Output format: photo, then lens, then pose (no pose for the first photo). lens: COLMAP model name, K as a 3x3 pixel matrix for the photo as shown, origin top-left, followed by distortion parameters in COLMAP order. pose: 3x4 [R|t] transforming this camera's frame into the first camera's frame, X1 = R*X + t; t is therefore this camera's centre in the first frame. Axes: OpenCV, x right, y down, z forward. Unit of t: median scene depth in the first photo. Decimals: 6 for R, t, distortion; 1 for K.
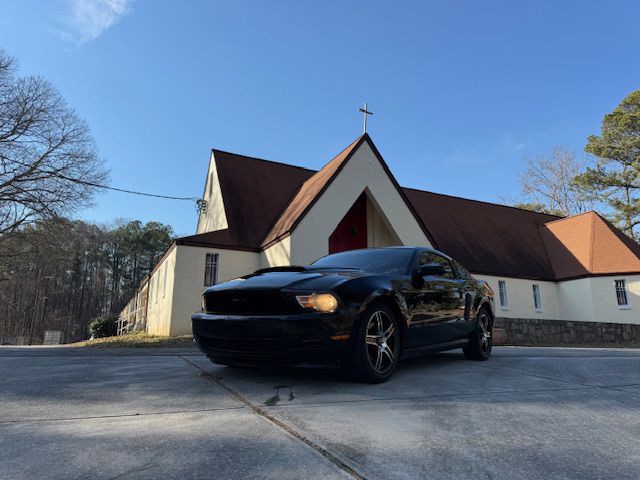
lens RADIAL K [[477.9, 0, 318.3], [0, 477.9, 215.8], [0, 0, 1]] dist [-0.001779, -0.001497]
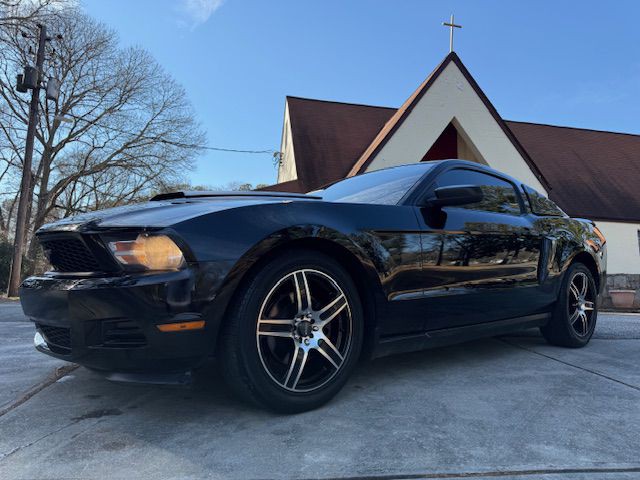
lens RADIAL K [[446.4, 0, 320.0], [0, 446.4, 240.0], [0, 0, 1]] dist [0.032646, -0.002848]
pose [[0.965255, -0.018040, -0.260685, 0.168293], [0.054280, 0.989696, 0.132497, 0.067813], [0.255609, -0.142044, 0.956288, 0.355218]]
